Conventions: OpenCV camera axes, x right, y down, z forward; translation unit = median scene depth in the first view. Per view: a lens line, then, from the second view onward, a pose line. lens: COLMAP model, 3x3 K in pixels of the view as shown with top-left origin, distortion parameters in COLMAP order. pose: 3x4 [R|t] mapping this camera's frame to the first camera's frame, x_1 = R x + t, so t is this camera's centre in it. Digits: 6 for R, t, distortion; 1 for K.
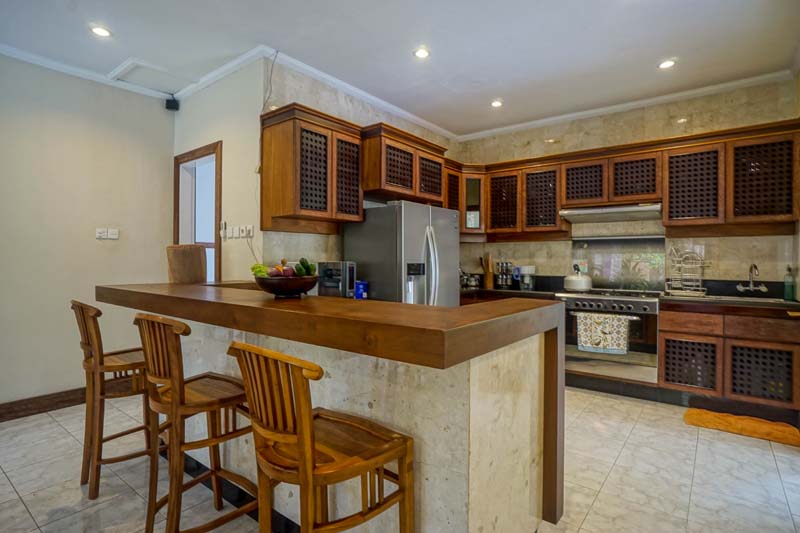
lens RADIAL K [[412.3, 0, 396.5], [0, 412.3, 264.1], [0, 0, 1]] dist [-0.025795, 0.013380]
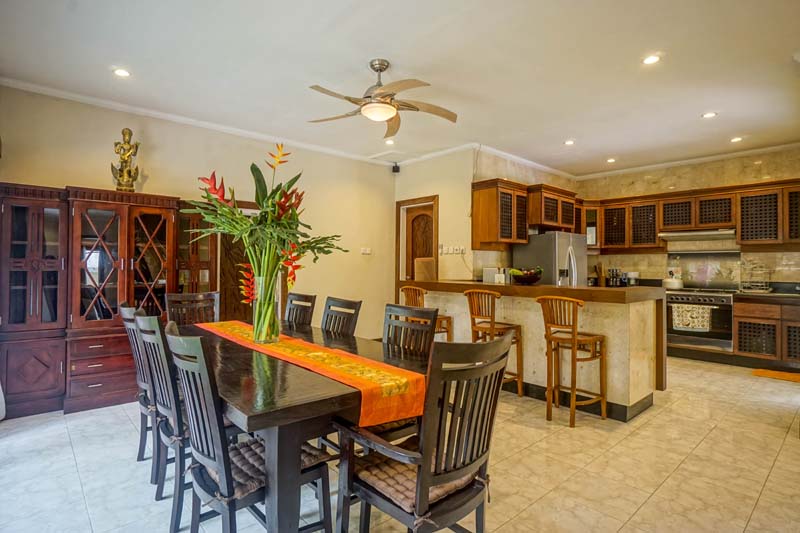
lens RADIAL K [[412.3, 0, 396.4], [0, 412.3, 265.0], [0, 0, 1]] dist [-0.025795, 0.013380]
pose [[0.984853, 0.003614, -0.173355, -0.285684], [-0.006217, 0.999876, -0.014477, 0.007968], [0.173281, 0.015336, 0.984753, -0.628597]]
